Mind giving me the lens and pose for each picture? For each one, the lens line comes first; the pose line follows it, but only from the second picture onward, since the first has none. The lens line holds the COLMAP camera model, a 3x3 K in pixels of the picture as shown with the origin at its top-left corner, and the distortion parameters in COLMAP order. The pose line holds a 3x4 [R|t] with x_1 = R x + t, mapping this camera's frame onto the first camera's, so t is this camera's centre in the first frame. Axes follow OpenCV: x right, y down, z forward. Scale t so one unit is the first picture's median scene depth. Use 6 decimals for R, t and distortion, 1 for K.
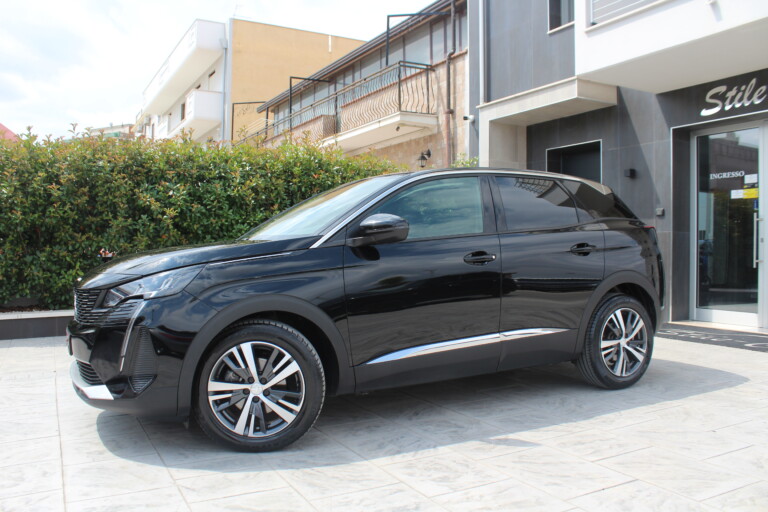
lens RADIAL K [[643.8, 0, 384.0], [0, 643.8, 256.0], [0, 0, 1]] dist [-0.158461, 0.134924]
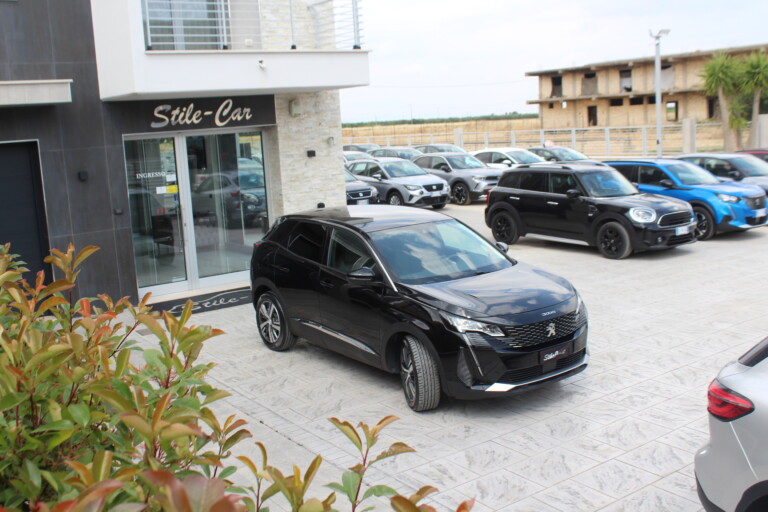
lens RADIAL K [[821.9, 0, 384.0], [0, 821.9, 256.0], [0, 0, 1]] dist [-0.102310, 0.001049]
pose [[-0.120162, -0.159814, 0.979806, -1.183914], [0.066151, 0.983475, 0.168525, -0.231567], [-0.990548, 0.085066, -0.107605, 0.800475]]
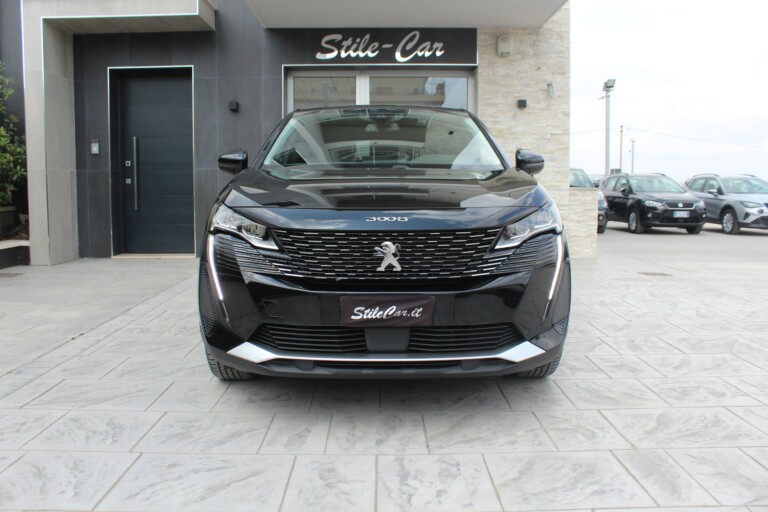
lens RADIAL K [[643.8, 0, 384.0], [0, 643.8, 256.0], [0, 0, 1]] dist [-0.158461, 0.134924]
pose [[0.480361, -0.094489, 0.871966, -0.432435], [0.012736, 0.994827, 0.100786, 0.000980], [-0.876979, -0.037308, 0.479079, 0.397582]]
